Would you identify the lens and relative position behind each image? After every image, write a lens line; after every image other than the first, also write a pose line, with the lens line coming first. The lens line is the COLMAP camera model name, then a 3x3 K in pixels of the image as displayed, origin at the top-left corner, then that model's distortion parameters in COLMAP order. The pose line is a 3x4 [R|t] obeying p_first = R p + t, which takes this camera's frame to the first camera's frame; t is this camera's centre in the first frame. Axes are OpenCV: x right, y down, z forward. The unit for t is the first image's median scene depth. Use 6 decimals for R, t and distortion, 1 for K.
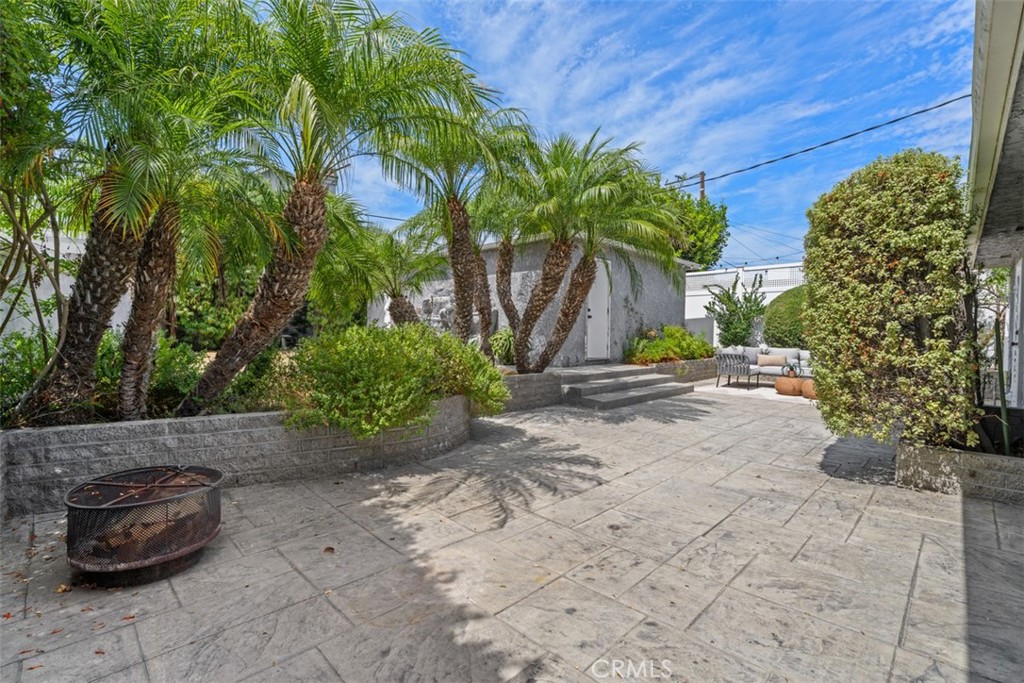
lens RADIAL K [[453.6, 0, 512.0], [0, 453.6, 341.5], [0, 0, 1]] dist [0.000664, -0.000400]
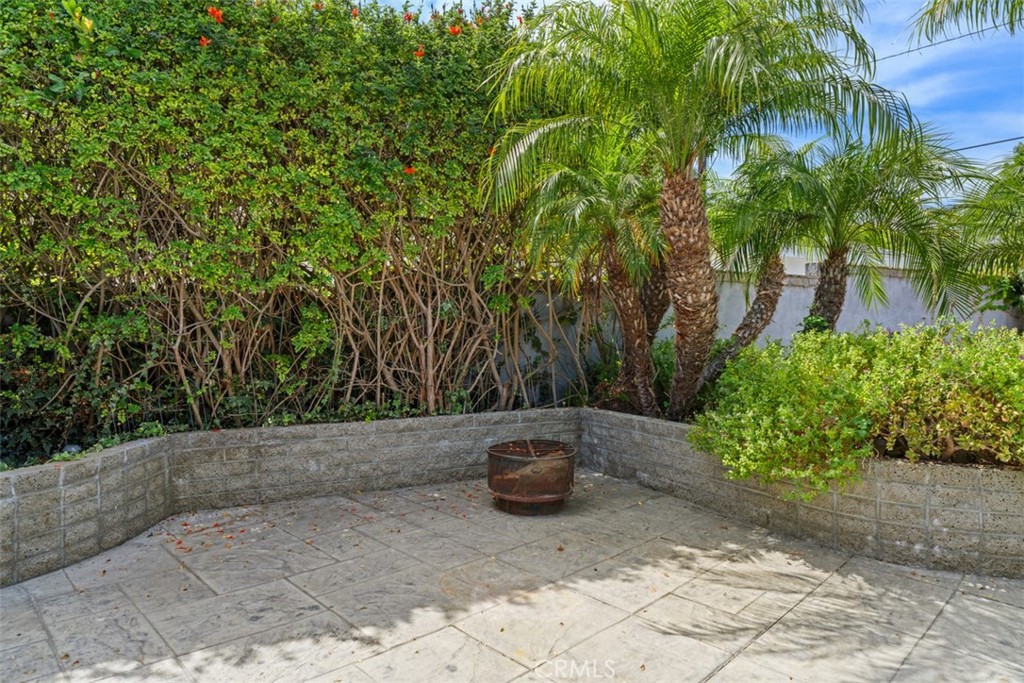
lens RADIAL K [[617.1, 0, 512.0], [0, 617.1, 341.5], [0, 0, 1]] dist [-0.005065, -0.001545]
pose [[-0.010040, 0.007512, -0.999921, 0.874329], [-0.023242, 0.999700, 0.007744, -0.024860], [0.999679, 0.023318, -0.009862, 0.753547]]
